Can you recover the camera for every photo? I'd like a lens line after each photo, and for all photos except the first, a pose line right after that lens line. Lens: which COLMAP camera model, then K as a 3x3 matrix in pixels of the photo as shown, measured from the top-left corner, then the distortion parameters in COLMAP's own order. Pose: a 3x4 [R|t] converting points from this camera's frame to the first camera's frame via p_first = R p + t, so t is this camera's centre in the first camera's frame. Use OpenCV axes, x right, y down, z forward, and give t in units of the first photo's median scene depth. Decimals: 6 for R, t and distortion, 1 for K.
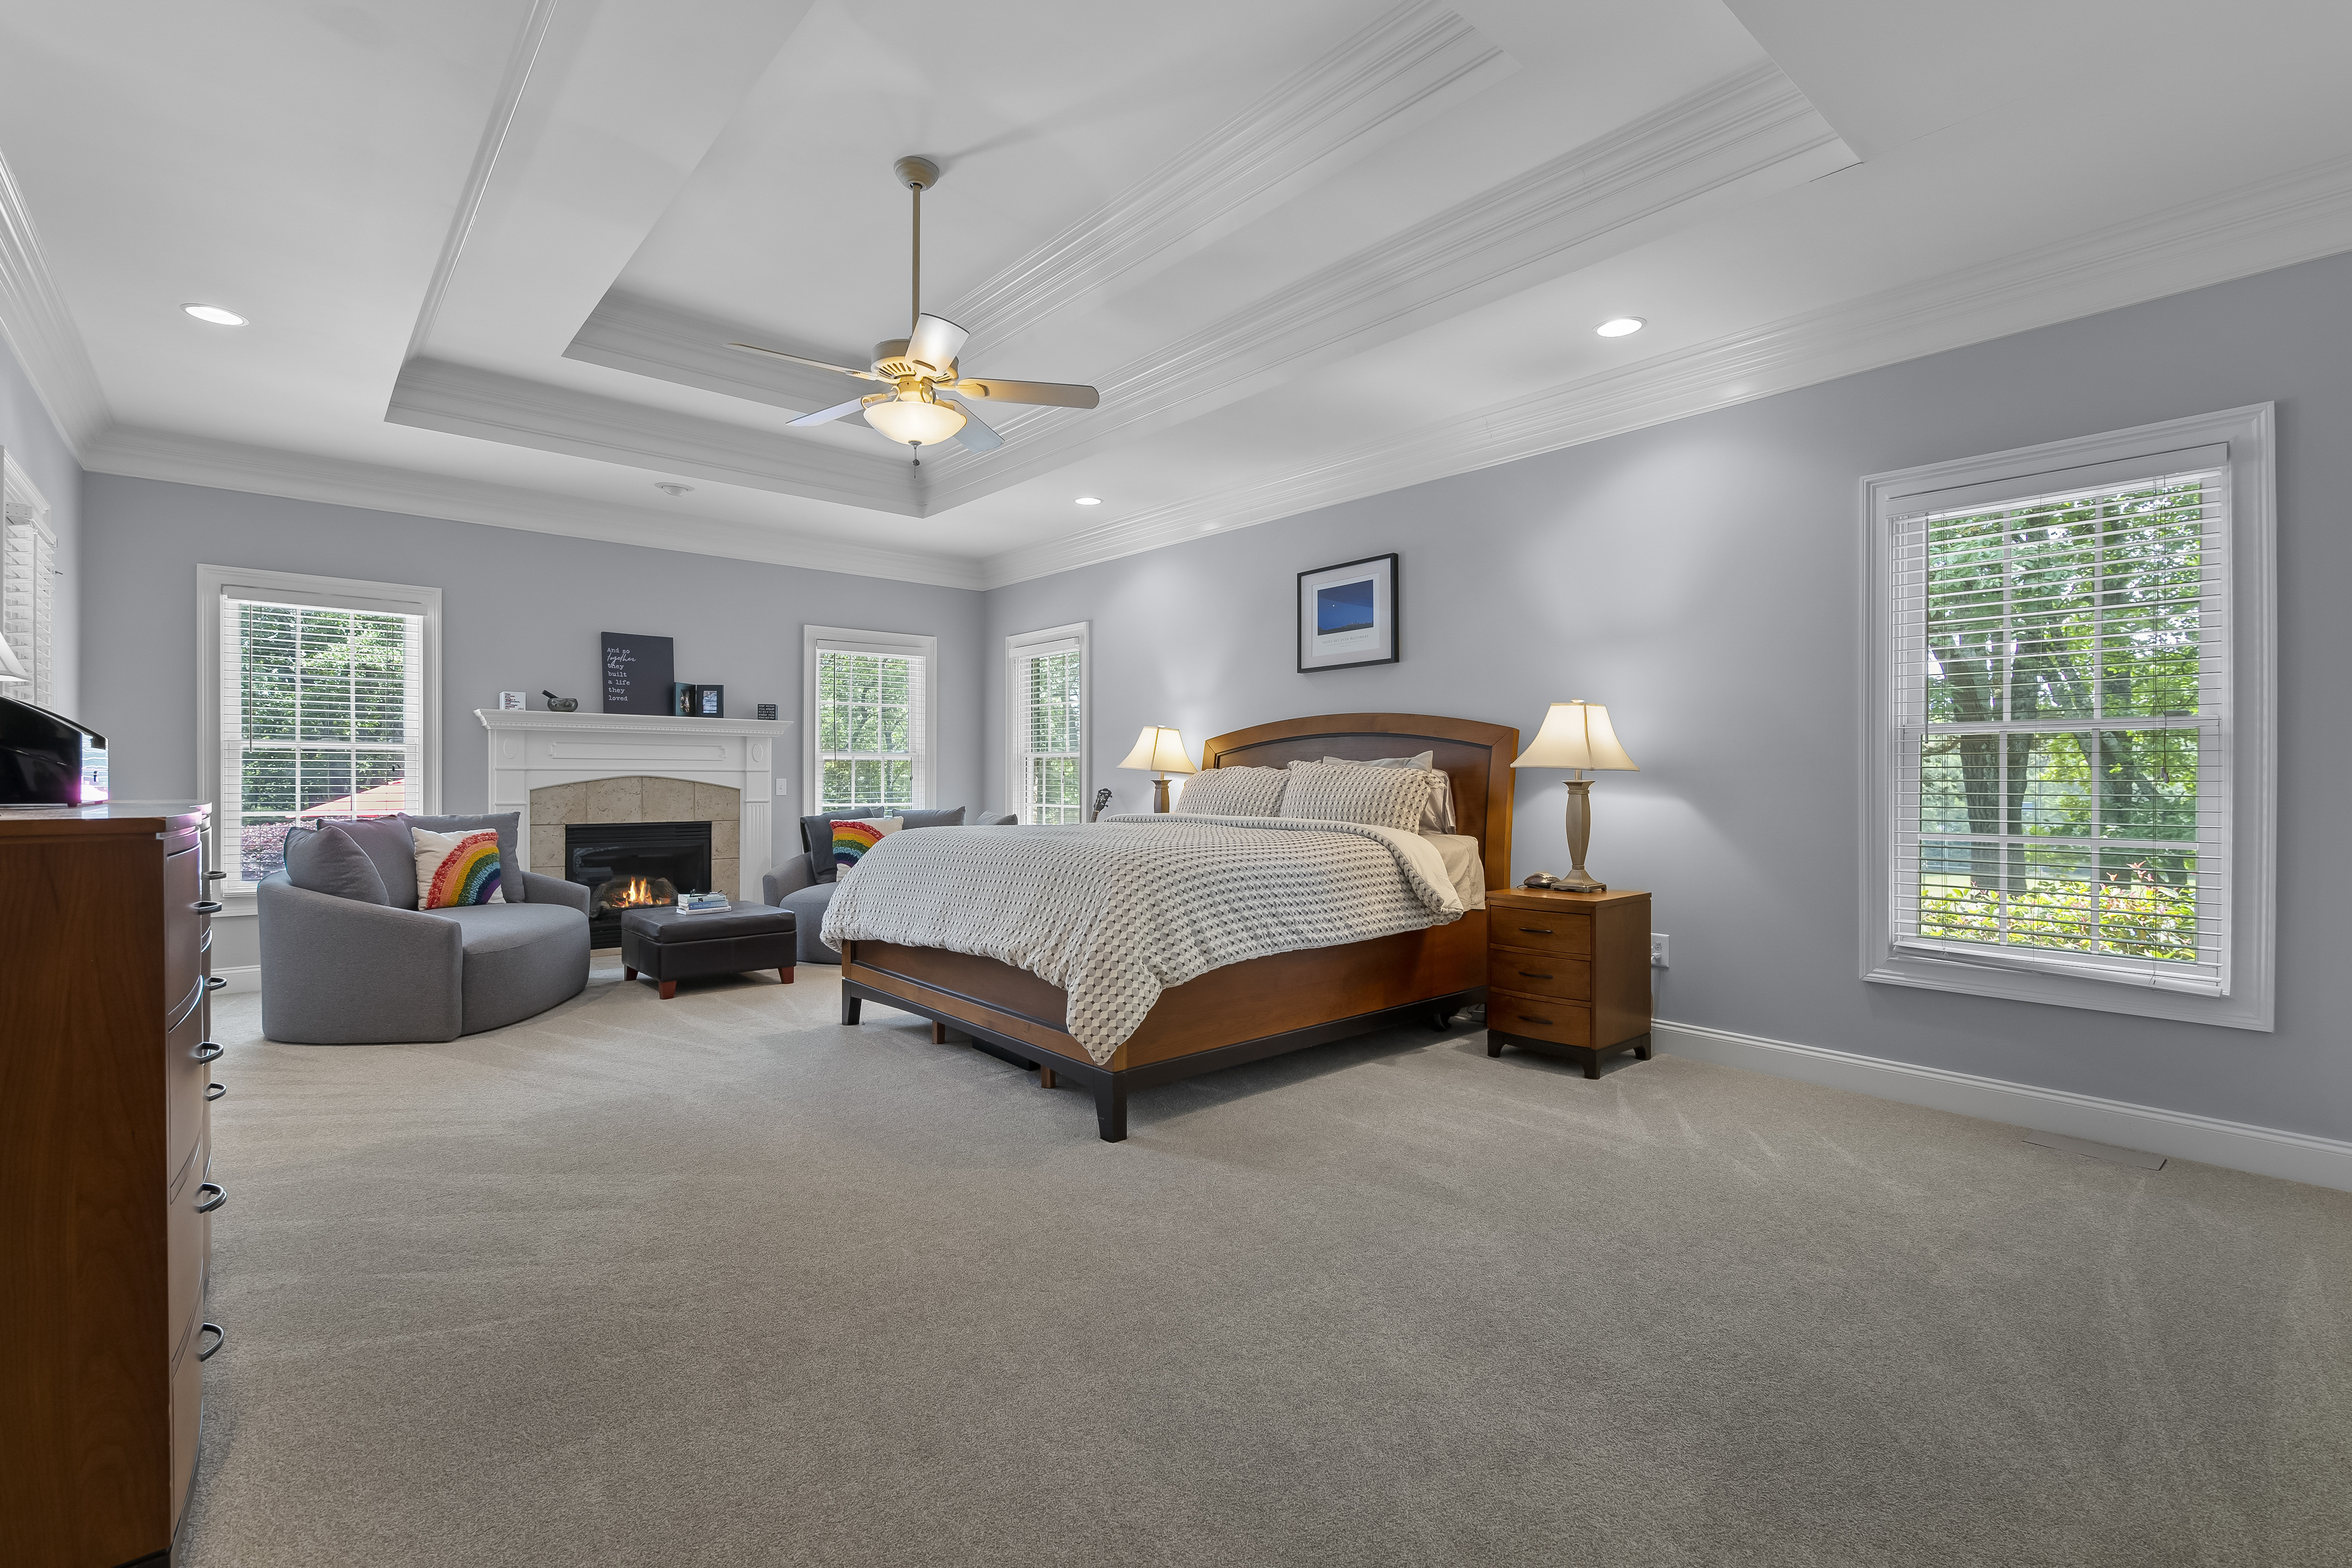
lens RADIAL K [[1067.7, 0, 1177.5], [0, 1067.7, 777.8], [0, 0, 1]] dist [-0.004305, -0.000367]
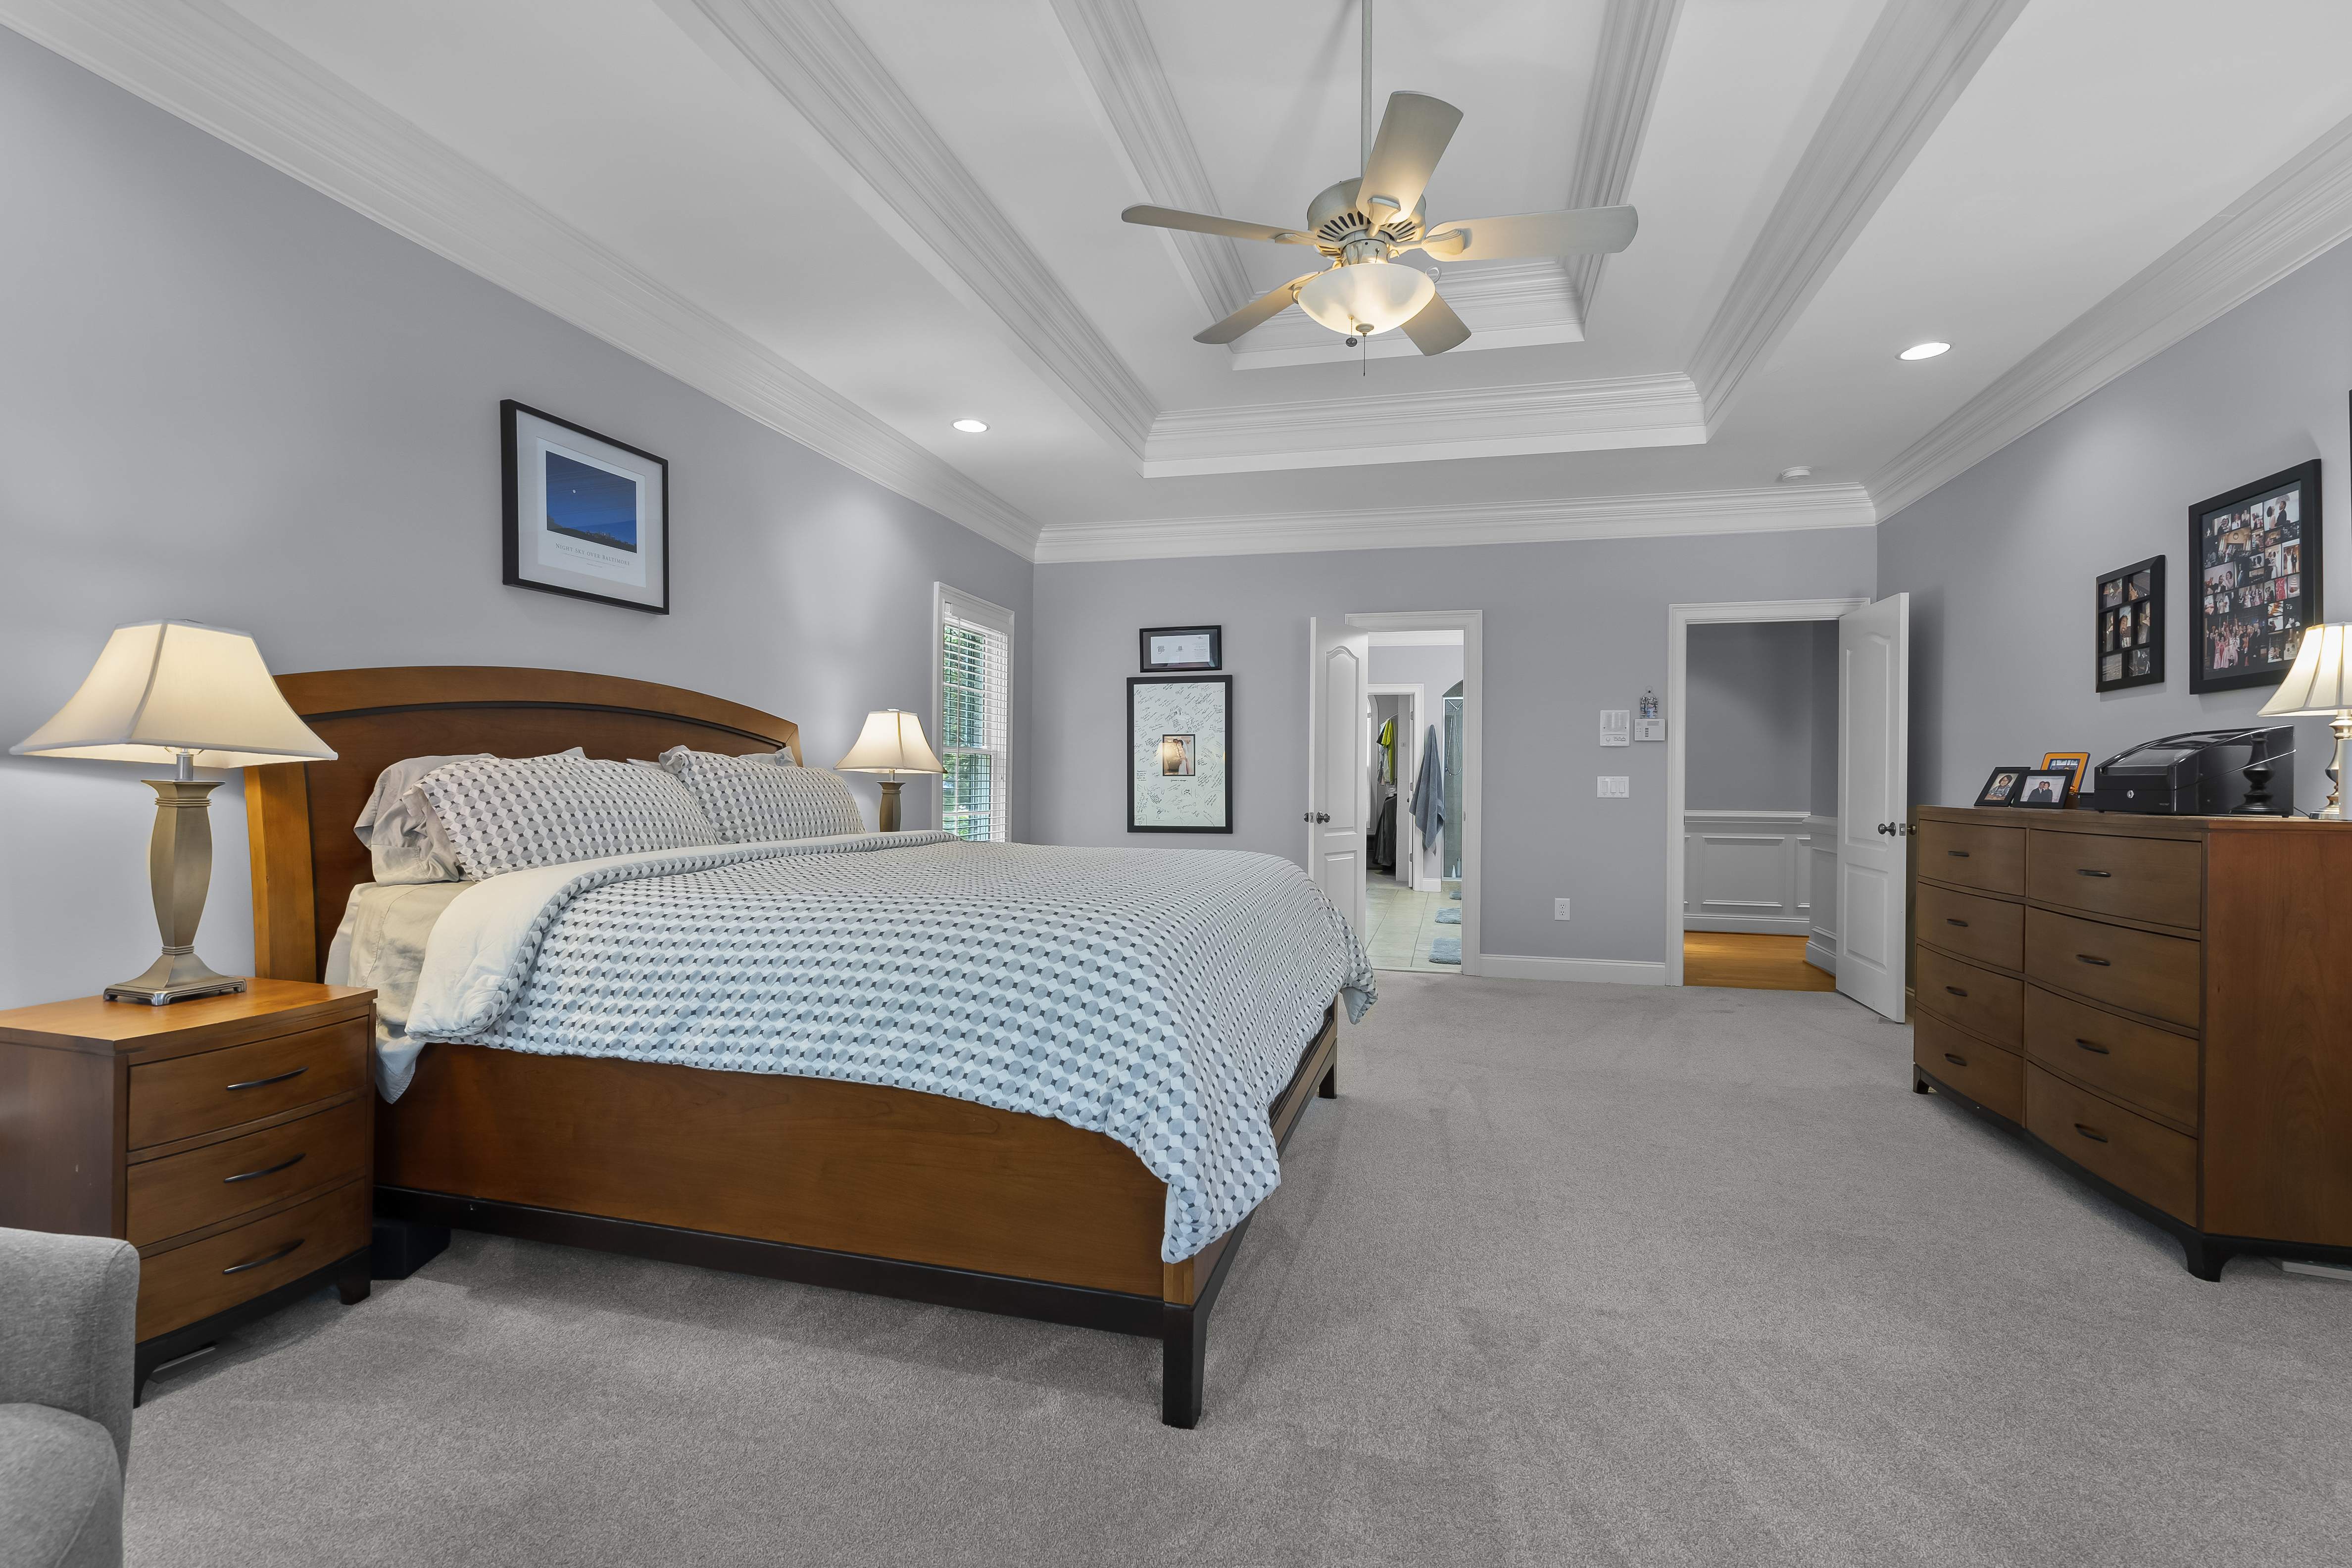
lens RADIAL K [[1067.7, 0, 1173.1], [0, 1067.7, 791.0], [0, 0, 1]] dist [-0.004305, -0.000367]
pose [[-0.548143, -0.009726, 0.836328, -0.566901], [-0.004198, 0.999952, 0.008877, 0.001261], [-0.836374, 0.001356, -0.548158, 1.086000]]
